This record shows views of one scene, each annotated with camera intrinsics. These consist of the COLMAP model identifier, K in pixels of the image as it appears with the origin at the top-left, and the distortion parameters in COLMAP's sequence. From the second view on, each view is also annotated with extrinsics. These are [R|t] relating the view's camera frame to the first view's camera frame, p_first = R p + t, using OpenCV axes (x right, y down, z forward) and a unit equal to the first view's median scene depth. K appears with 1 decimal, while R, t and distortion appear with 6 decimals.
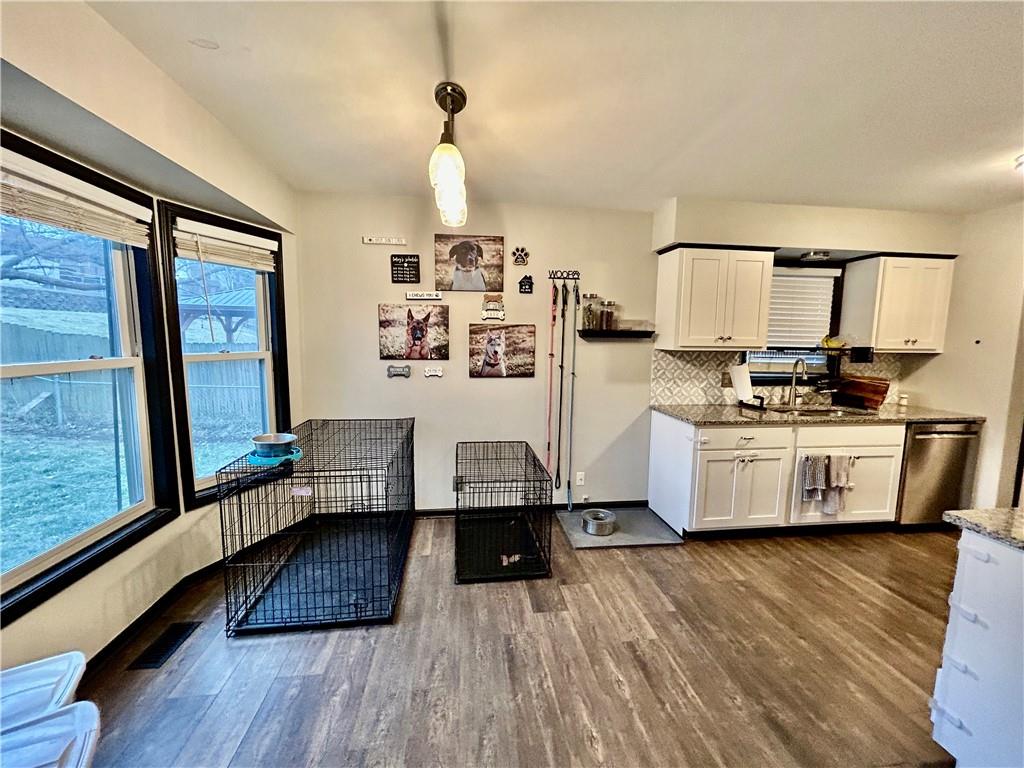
lens RADIAL K [[413.6, 0, 512.0], [0, 413.6, 384.0], [0, 0, 1]] dist [-0.001714, 0.000248]
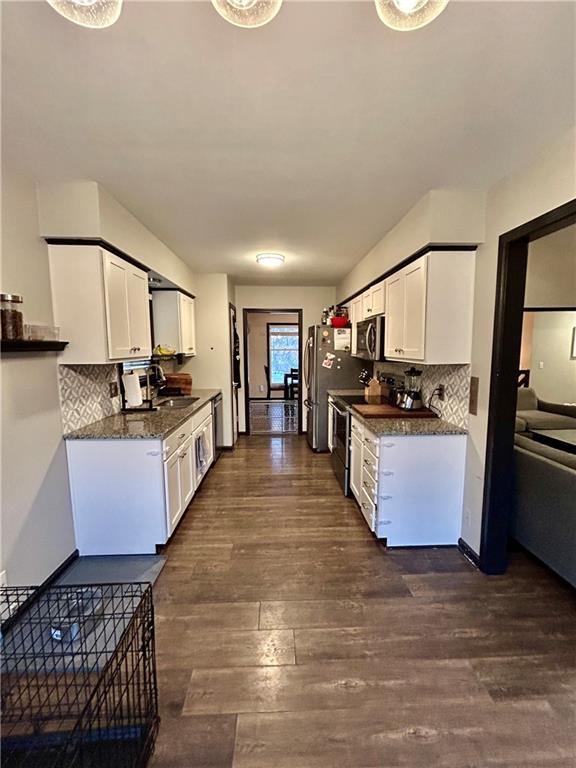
lens RADIAL K [[324.2, 0, 289.8], [0, 324.2, 384.3], [0, 0, 1]] dist [0.001668, 0.000482]
pose [[0.082326, -0.125963, 0.988613, -0.249511], [0.113157, 0.986747, 0.116302, -0.072938], [-0.990161, 0.102293, 0.095488, 0.532167]]
